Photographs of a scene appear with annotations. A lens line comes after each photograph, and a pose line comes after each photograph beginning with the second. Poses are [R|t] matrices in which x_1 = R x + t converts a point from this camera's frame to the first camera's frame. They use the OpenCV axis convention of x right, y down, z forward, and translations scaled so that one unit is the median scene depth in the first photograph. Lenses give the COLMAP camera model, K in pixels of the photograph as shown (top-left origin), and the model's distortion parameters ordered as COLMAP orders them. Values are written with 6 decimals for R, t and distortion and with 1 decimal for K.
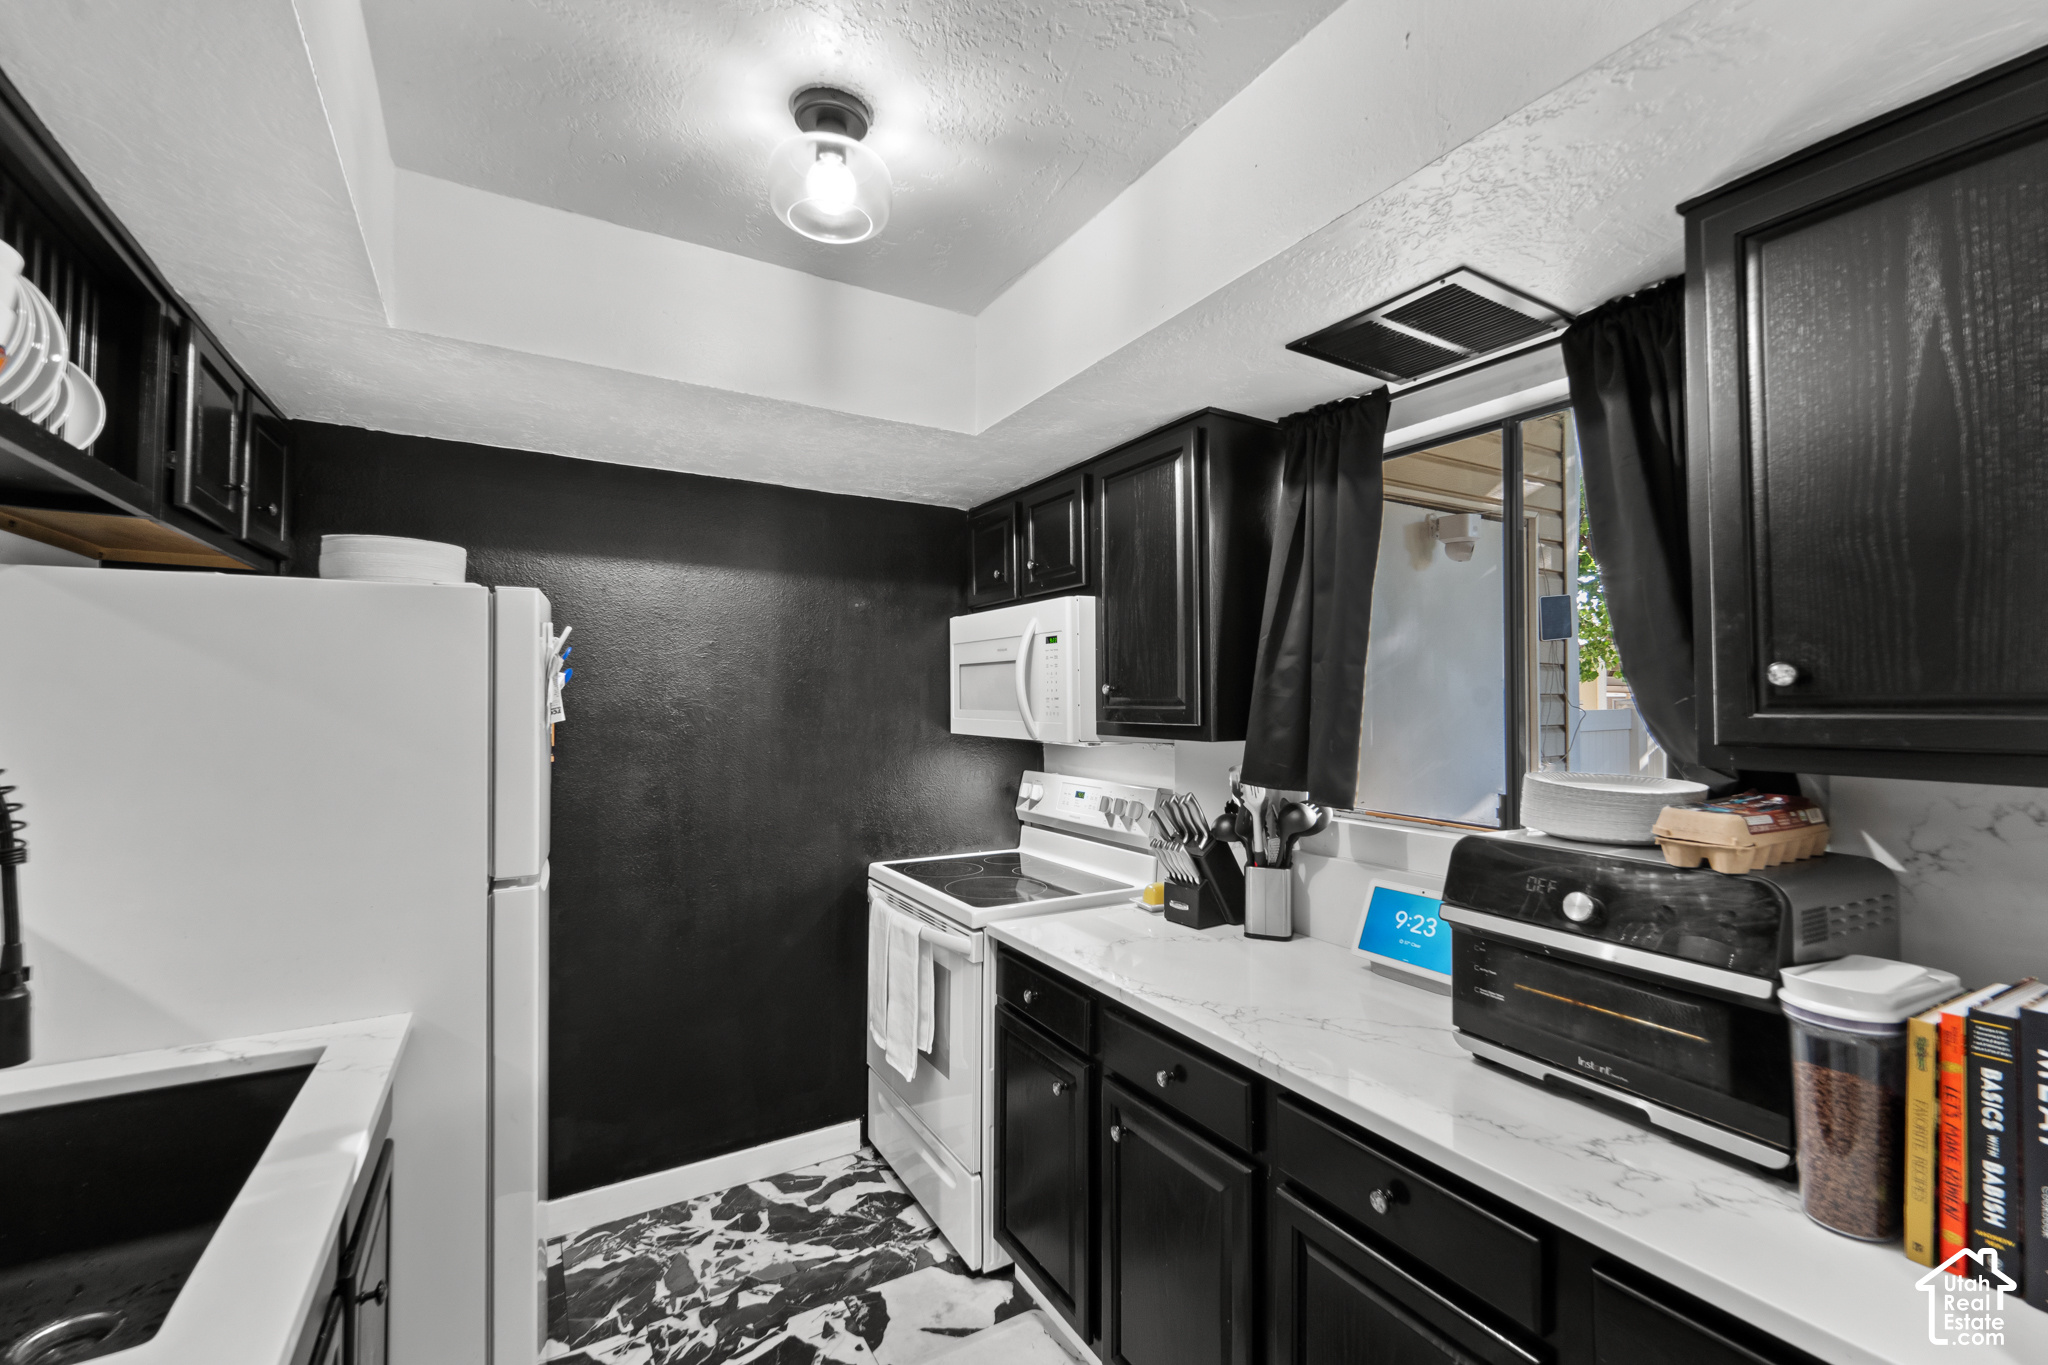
lens RADIAL K [[854.9, 0, 1022.6], [0, 854.9, 672.5], [0, 0, 1]] dist [0.002617, -0.000234]
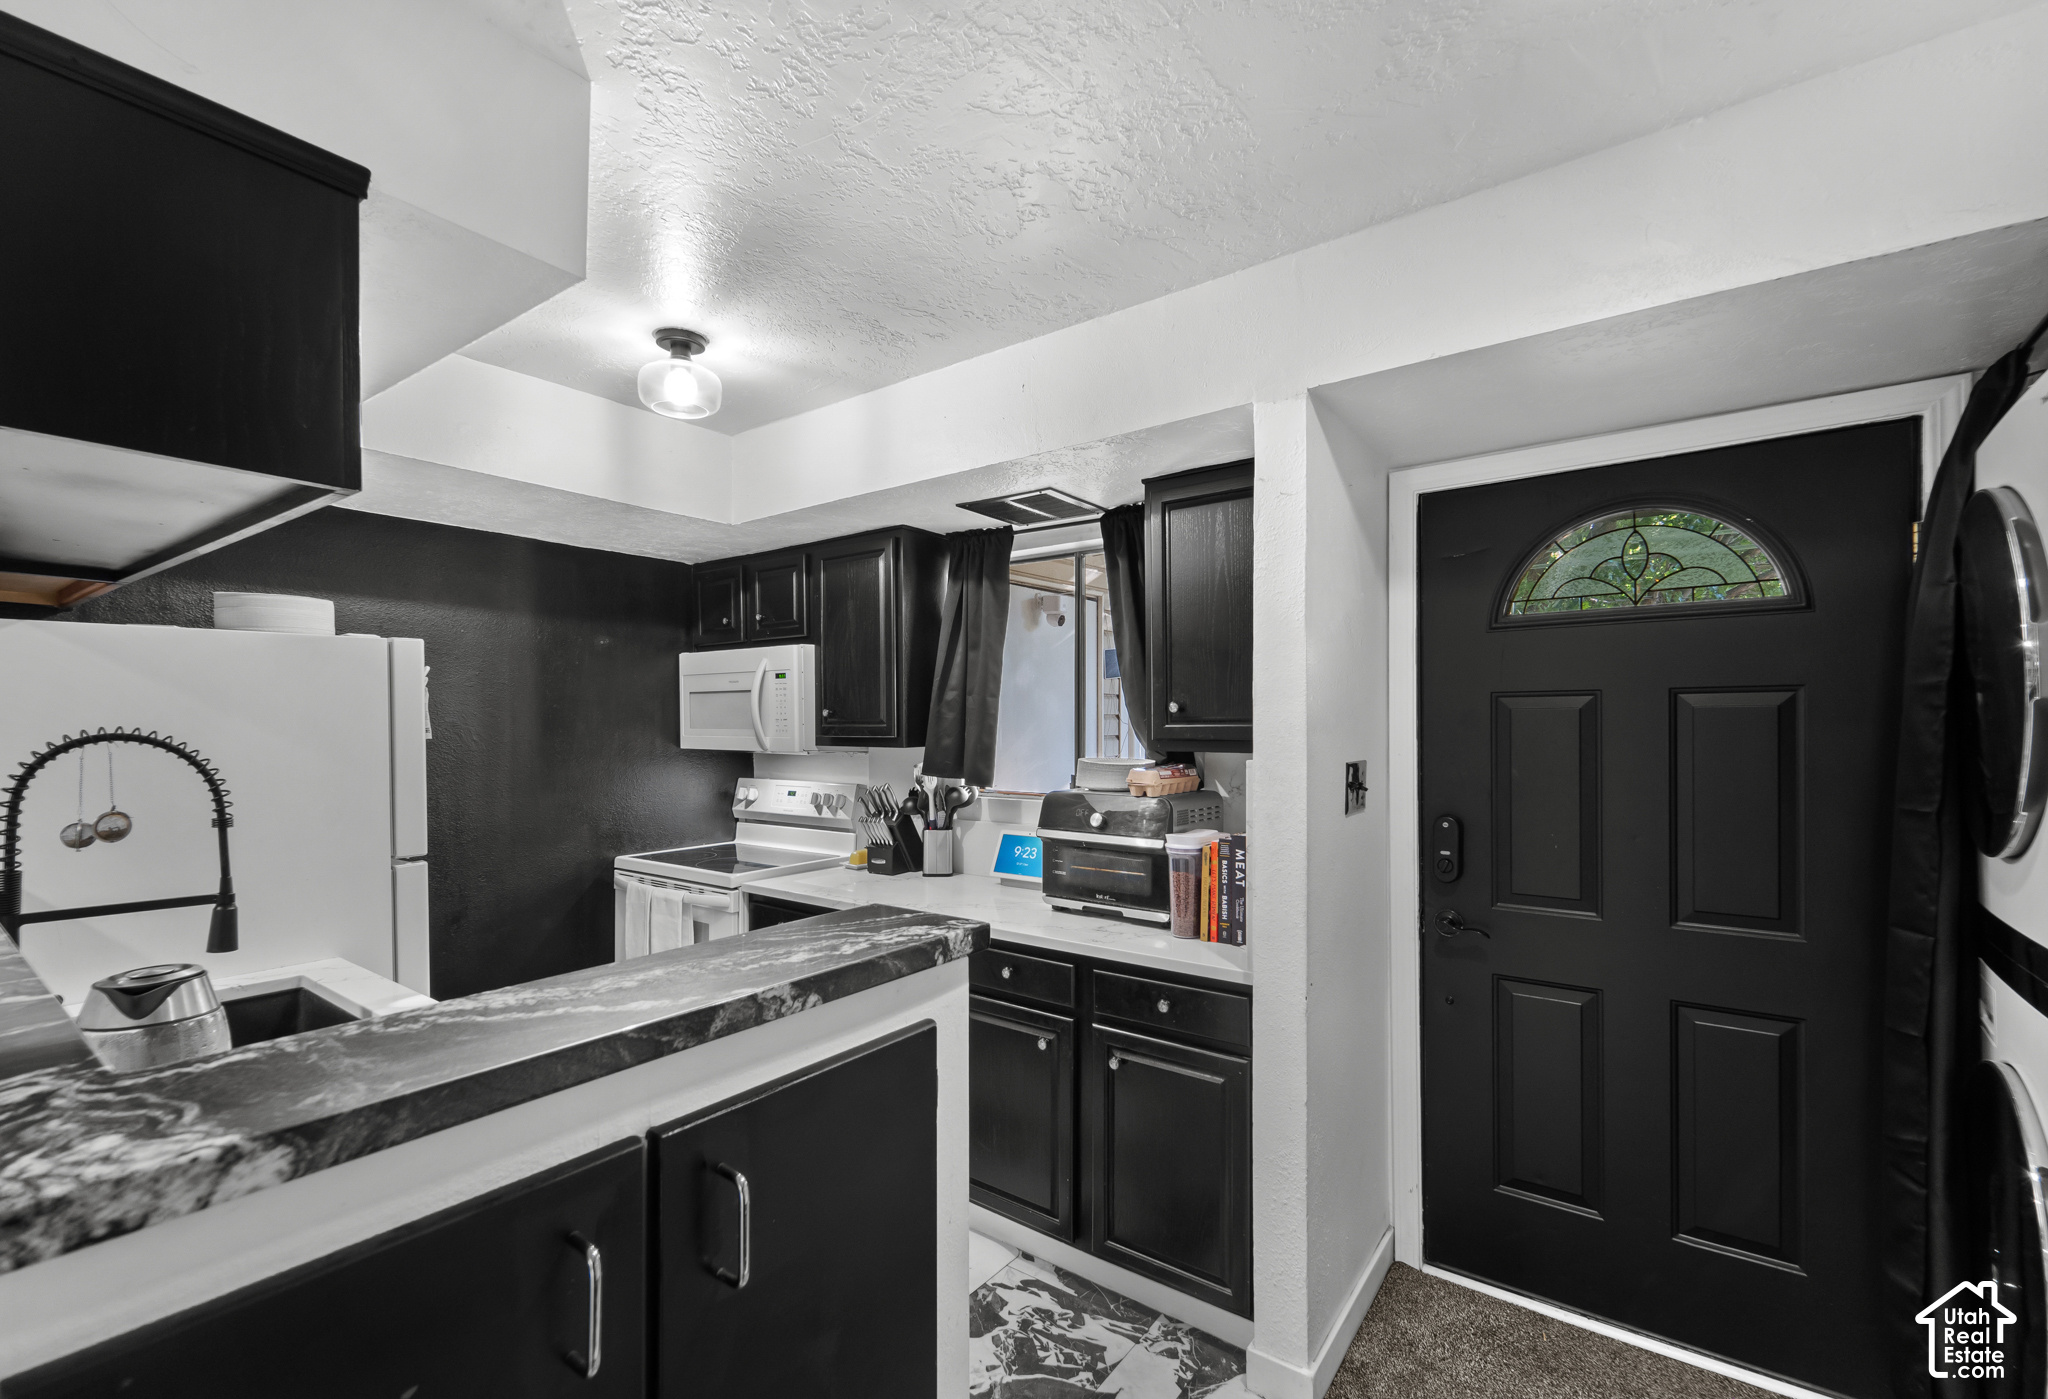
lens RADIAL K [[876.2, 0, 1012.6], [0, 876.2, 715.9], [0, 0, 1]] dist [0.003373, 0.000291]
pose [[0.918133, -0.005388, 0.396236, -0.212209], [-0.006215, 0.999589, 0.027994, -0.018998], [-0.396224, -0.028165, 0.917722, -0.486646]]
